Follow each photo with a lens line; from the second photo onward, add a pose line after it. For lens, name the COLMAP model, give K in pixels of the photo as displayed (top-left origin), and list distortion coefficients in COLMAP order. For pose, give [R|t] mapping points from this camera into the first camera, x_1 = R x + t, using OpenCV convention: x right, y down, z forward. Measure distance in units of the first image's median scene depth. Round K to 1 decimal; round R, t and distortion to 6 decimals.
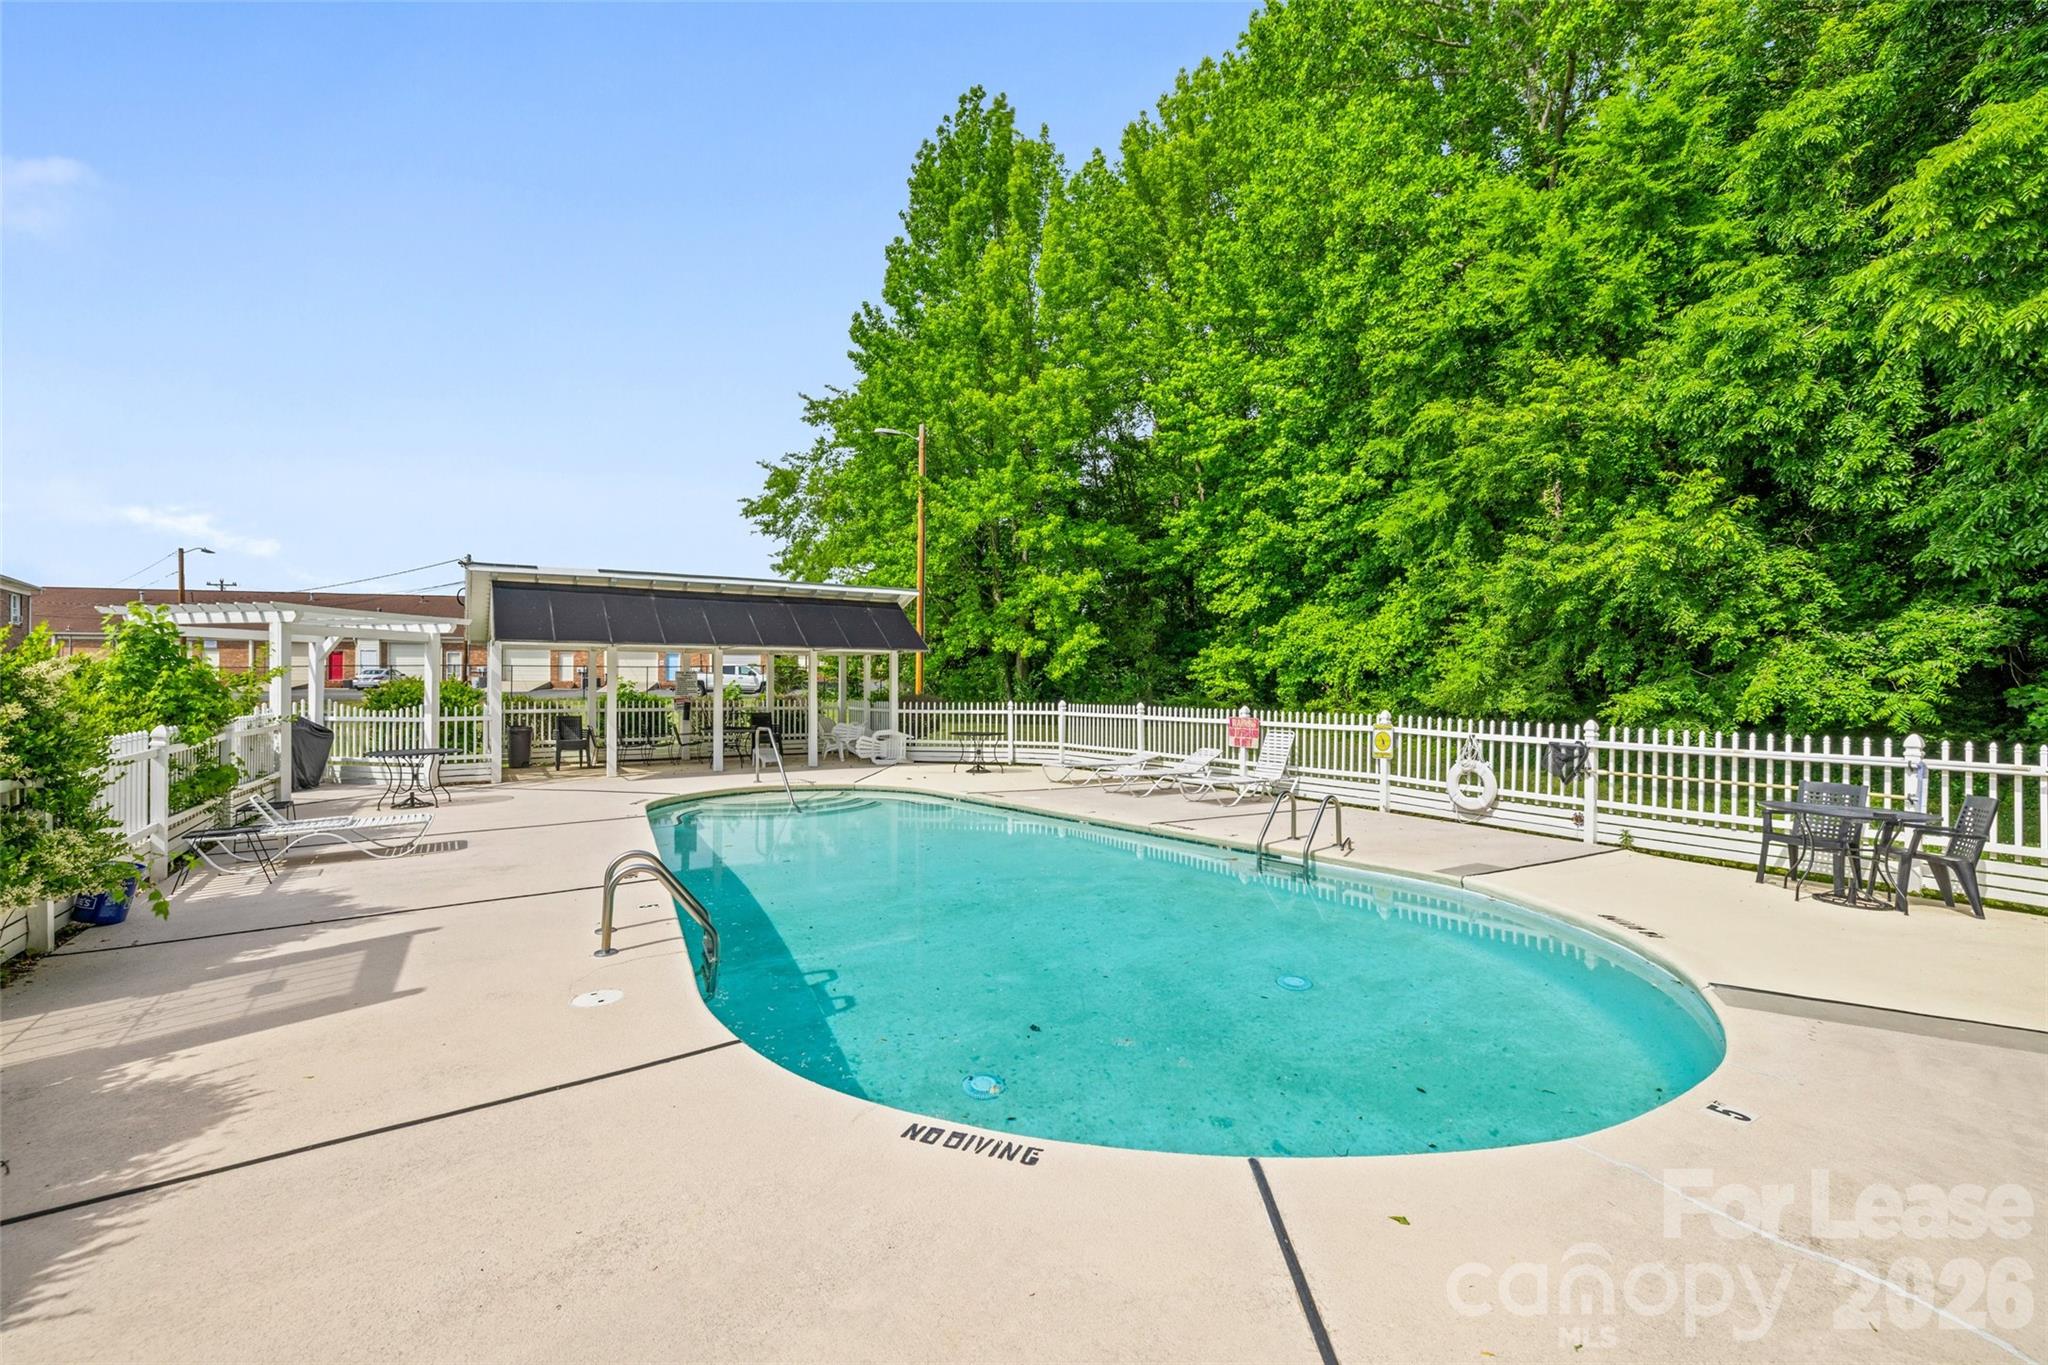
lens RADIAL K [[872.5, 0, 1023.7], [0, 872.5, 680.1], [0, 0, 1]] dist [0.006929, -0.001784]
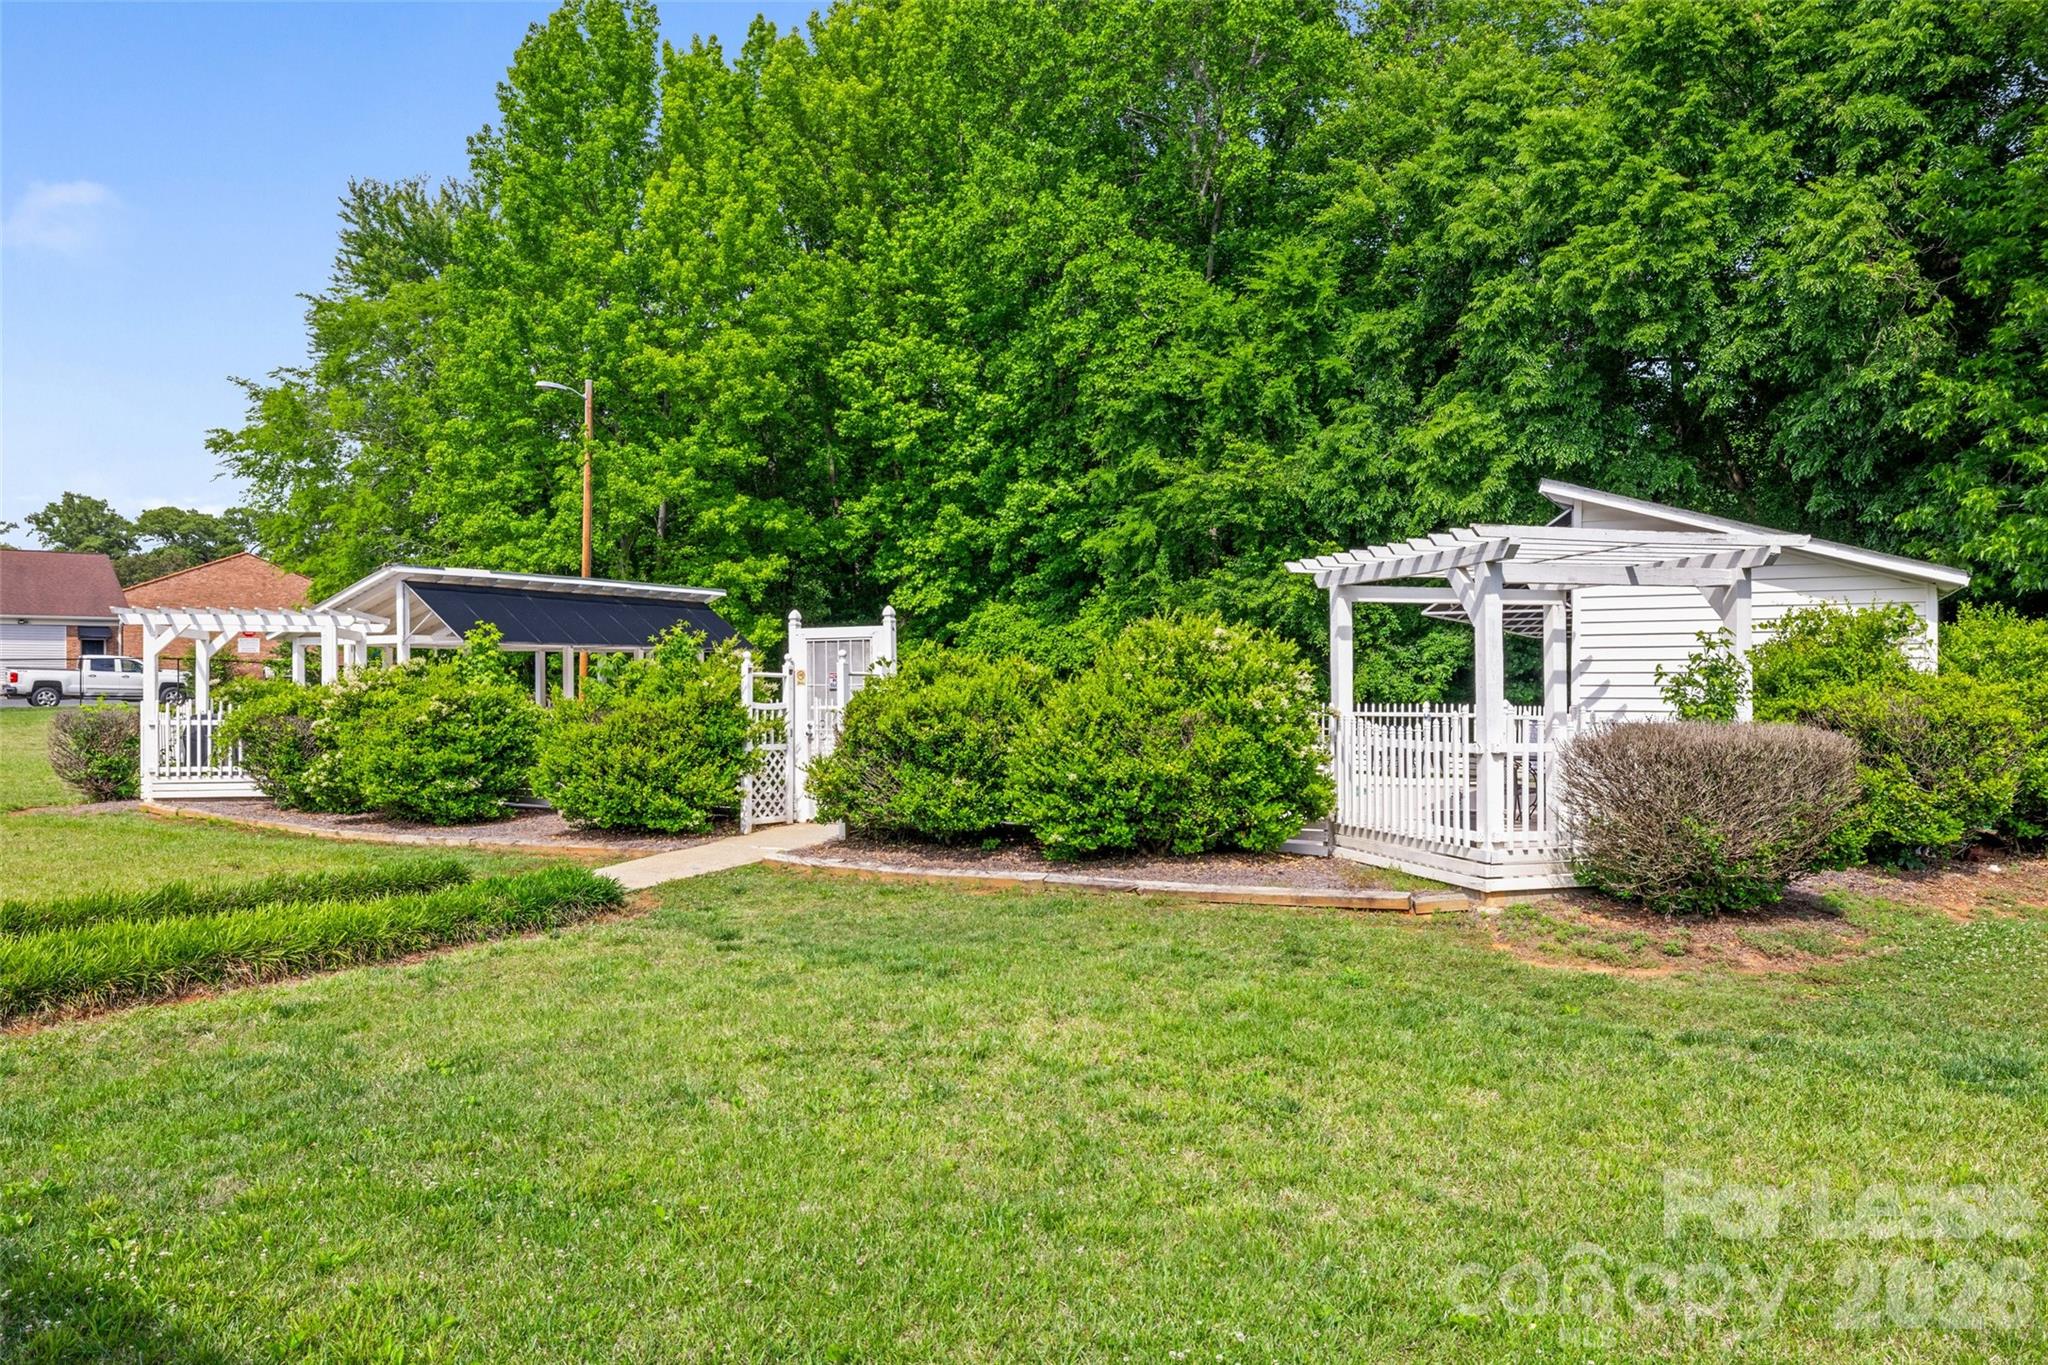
lens RADIAL K [[1374.8, 0, 1015.4], [0, 1374.8, 694.2], [0, 0, 1]] dist [-0.019474, -0.000914]
pose [[0.886610, -0.005428, 0.462485, -0.512201], [0.000857, 0.999949, 0.010093, 0.003893], [-0.462516, -0.008553, 0.886570, -0.542246]]
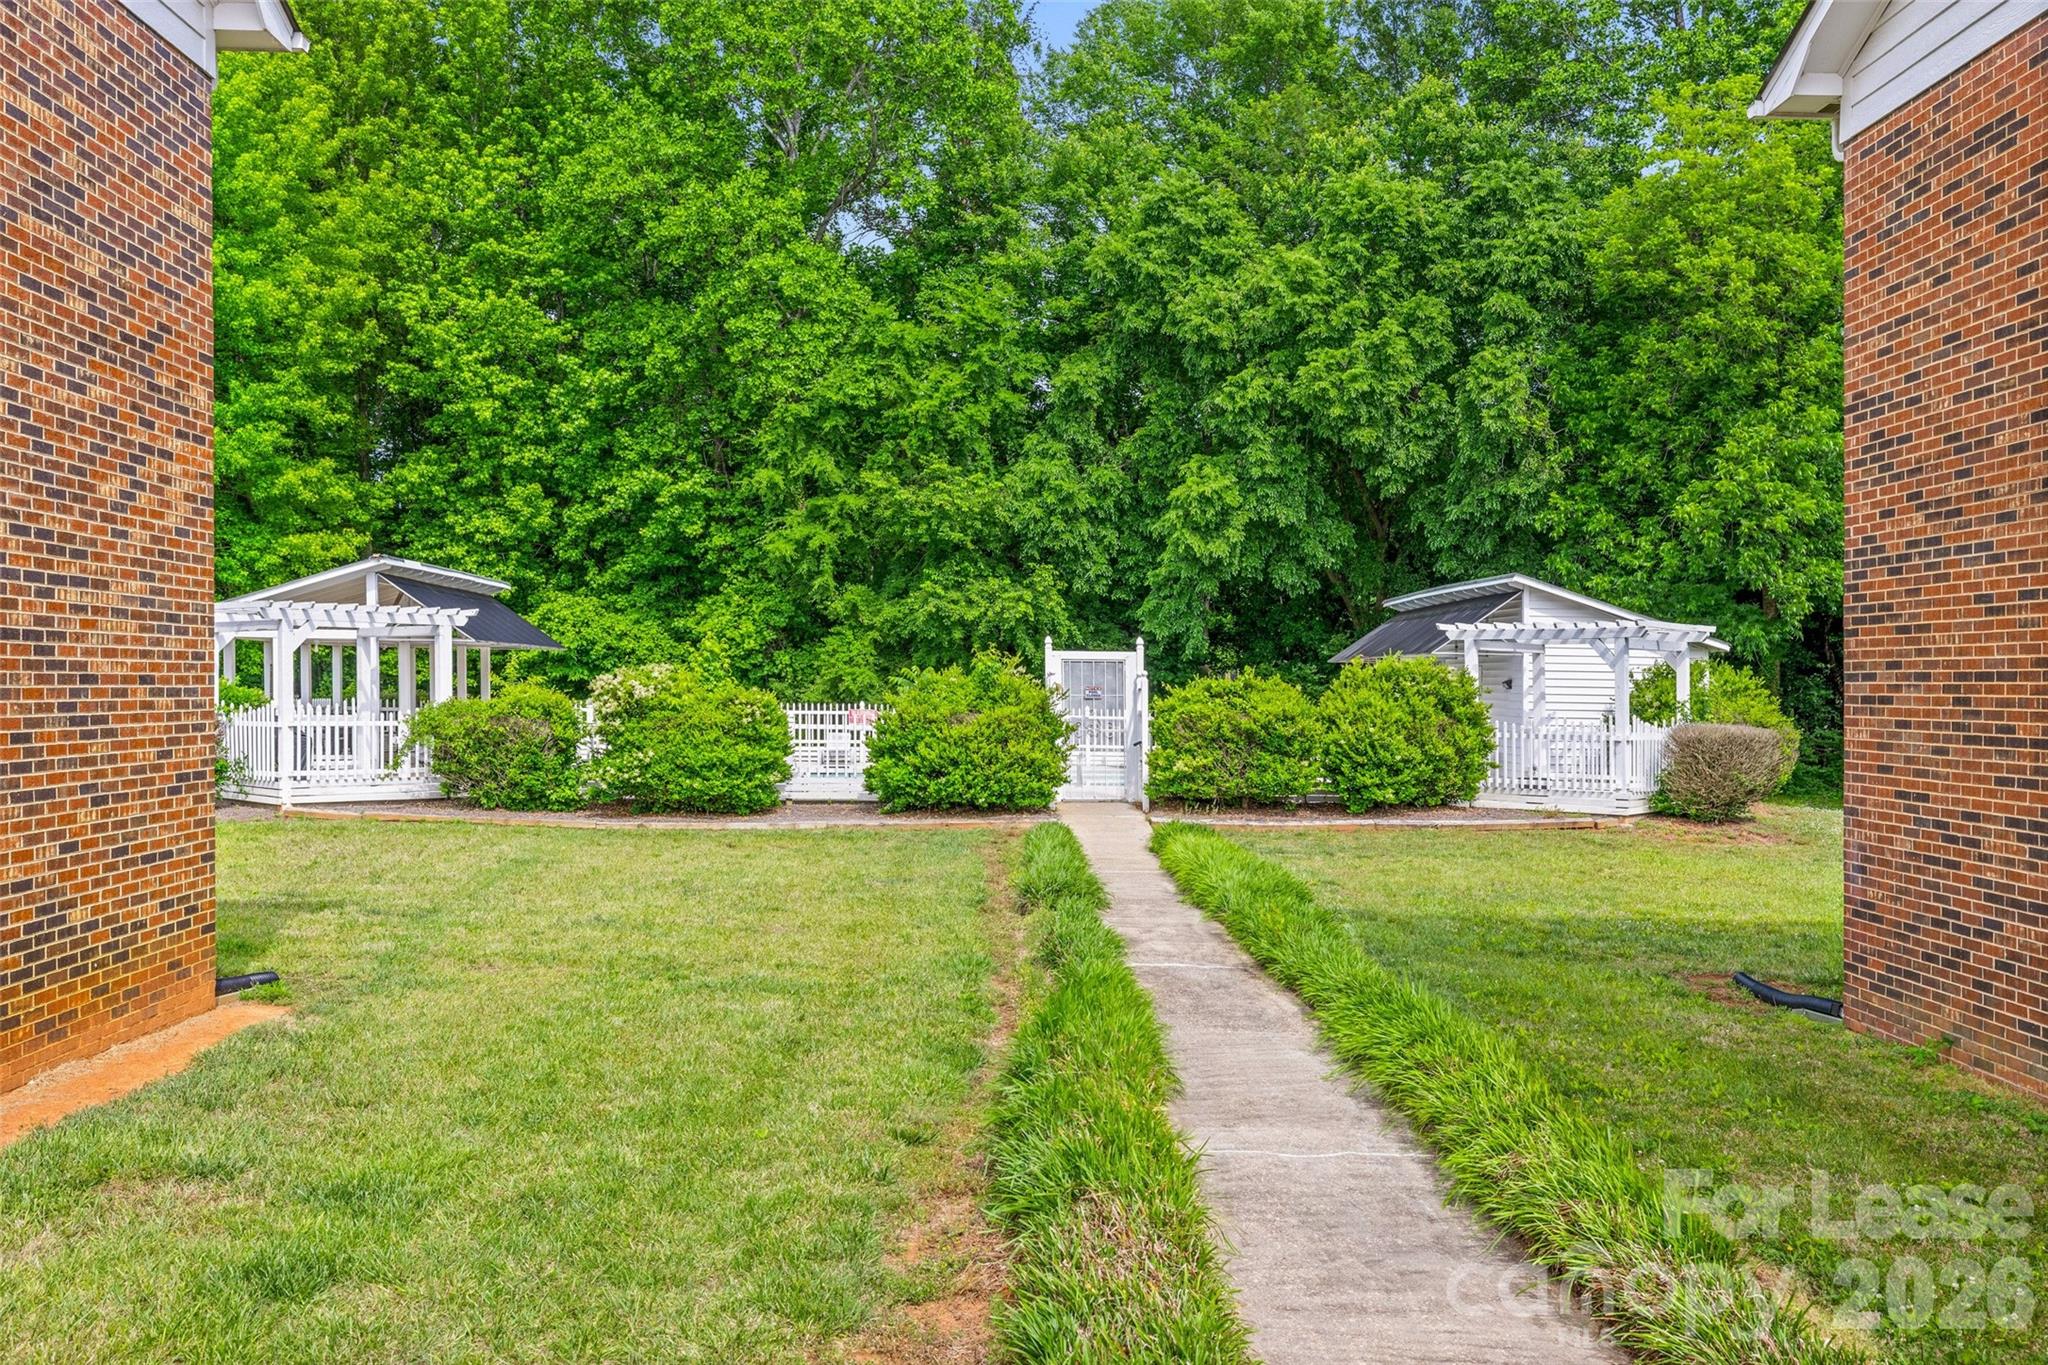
lens RADIAL K [[1766.4, 0, 1019.8], [0, 1766.4, 687.2], [0, 0, 1]] dist [-0.047656, 0.008473]
pose [[0.480841, 0.005078, 0.876793, -1.404709], [-0.016719, 0.999855, 0.003379, -0.003389], [-0.876648, -0.016284, 0.480856, -0.390372]]
